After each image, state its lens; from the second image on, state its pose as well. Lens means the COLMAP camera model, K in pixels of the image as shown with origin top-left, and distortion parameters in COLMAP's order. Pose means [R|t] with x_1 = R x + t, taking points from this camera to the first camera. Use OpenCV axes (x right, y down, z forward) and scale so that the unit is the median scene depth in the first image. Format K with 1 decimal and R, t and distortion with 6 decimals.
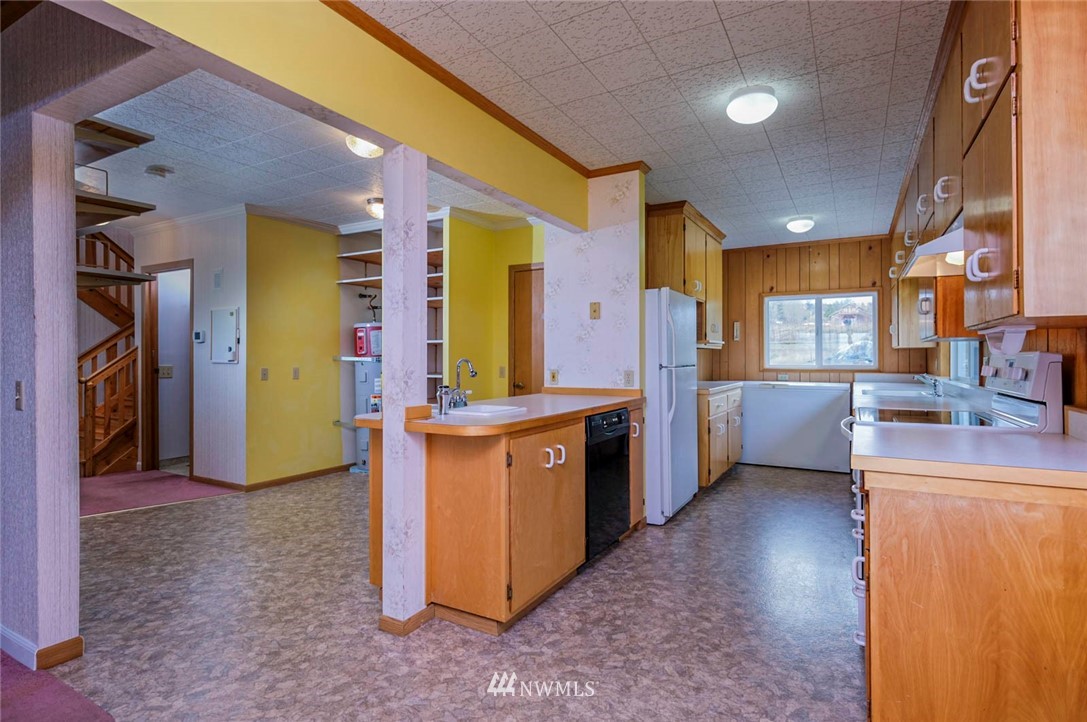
lens RADIAL K [[554.7, 0, 545.8], [0, 554.7, 359.2], [0, 0, 1]] dist [0.000071, 0.000388]
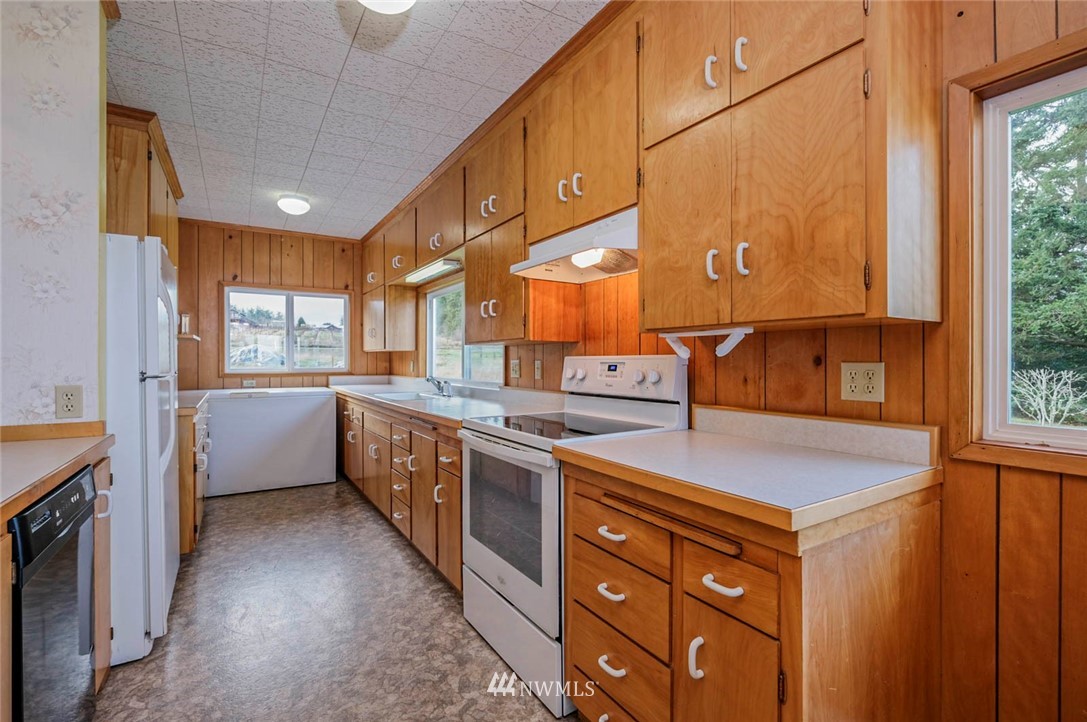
lens RADIAL K [[494.0, 0, 543.9], [0, 494.0, 361.9], [0, 0, 1]] dist [-0.002063, -0.000312]
pose [[0.473619, -0.003106, 0.880724, -0.029823], [0.002703, 0.999994, 0.002073, -0.000944], [-0.880726, 0.001399, 0.473625, 0.300341]]
